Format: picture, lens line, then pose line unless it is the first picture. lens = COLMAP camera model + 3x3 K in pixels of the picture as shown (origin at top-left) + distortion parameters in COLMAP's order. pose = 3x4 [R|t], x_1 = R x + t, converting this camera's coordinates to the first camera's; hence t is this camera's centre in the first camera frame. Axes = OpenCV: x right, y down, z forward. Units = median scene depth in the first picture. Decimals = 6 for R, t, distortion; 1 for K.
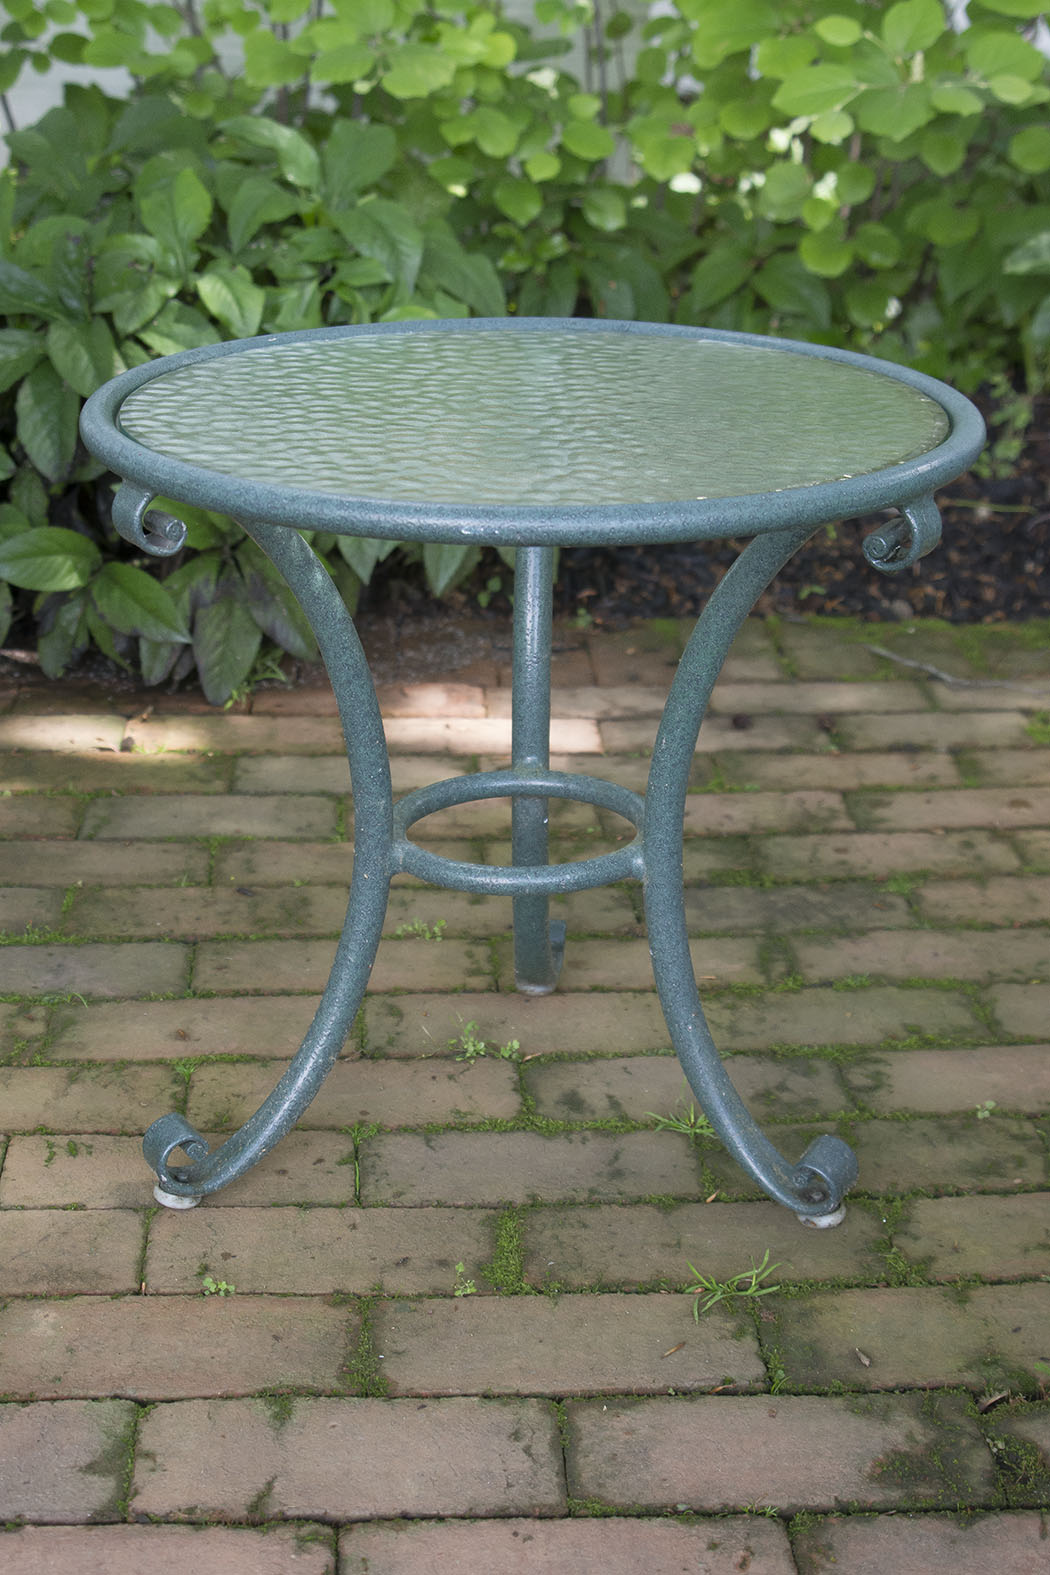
lens RADIAL K [[2578.8, 0, 523.9], [0, 2578.8, 788.0], [0, 0, 1]] dist [-0.033860, 0.000000]
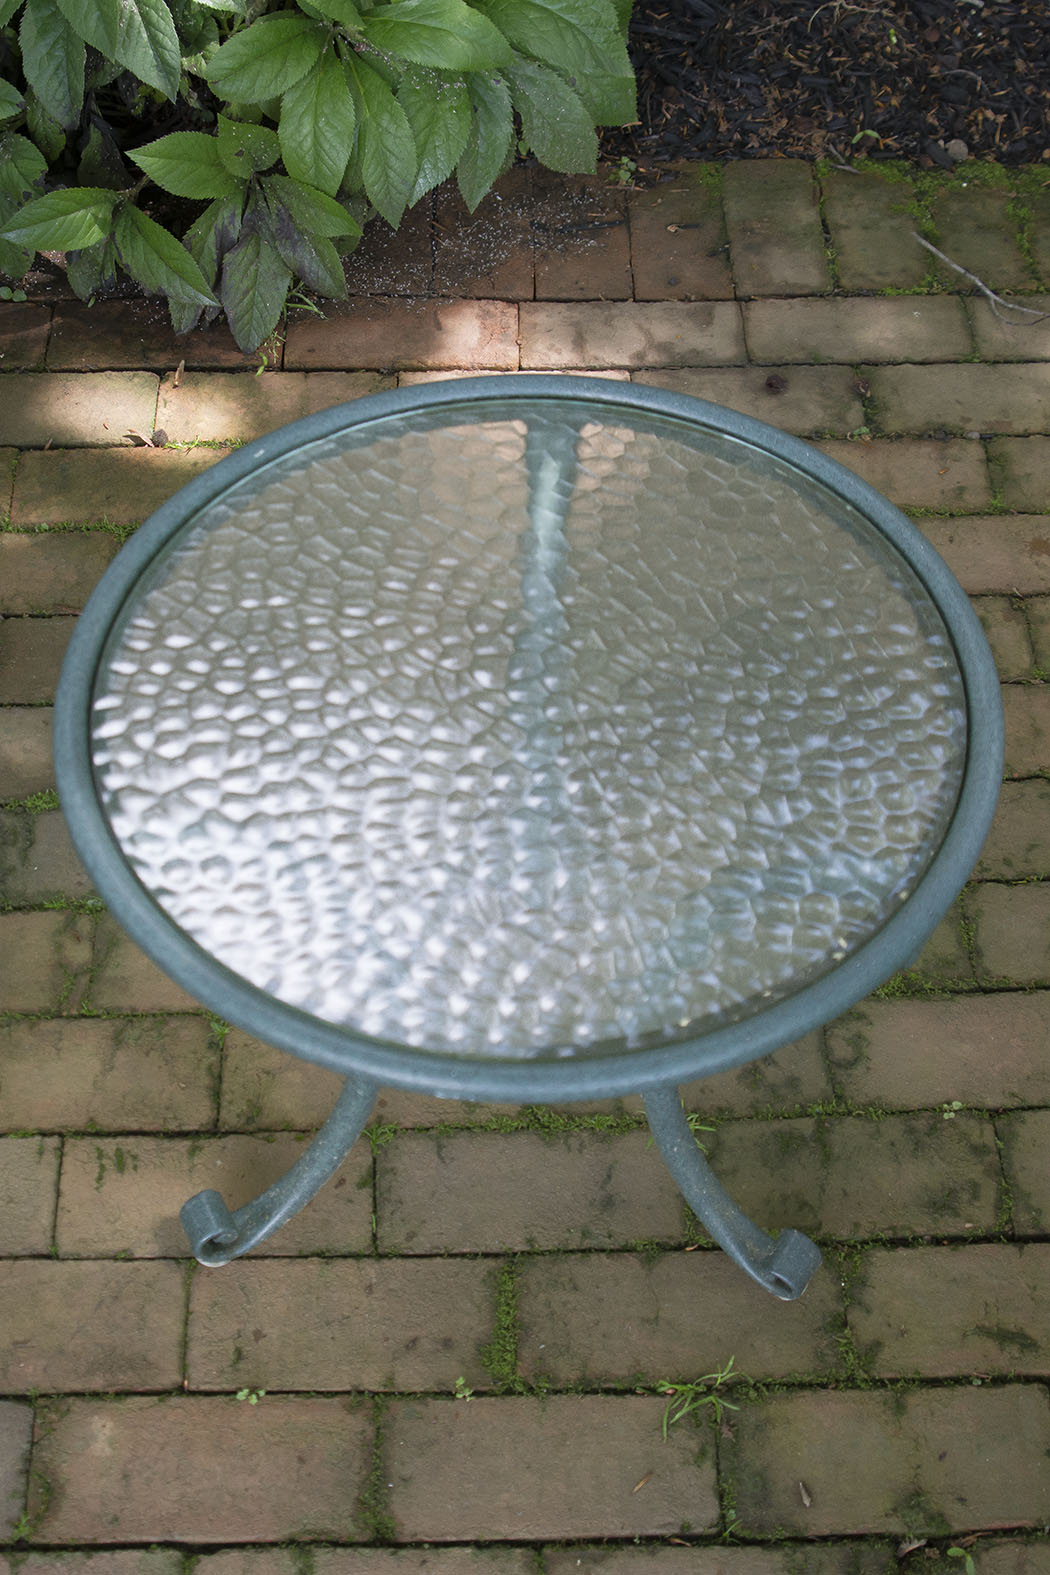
lens RADIAL K [[2341.9, 0, 525.8], [0, 2341.9, 785.7], [0, 0, 1]] dist [-0.077073, 0.000000]
pose [[0.999348, 0.017965, -0.031317, 0.025925], [-0.000356, 0.872276, 0.489014, -0.447047], [0.036103, -0.488684, 0.871713, 0.187186]]
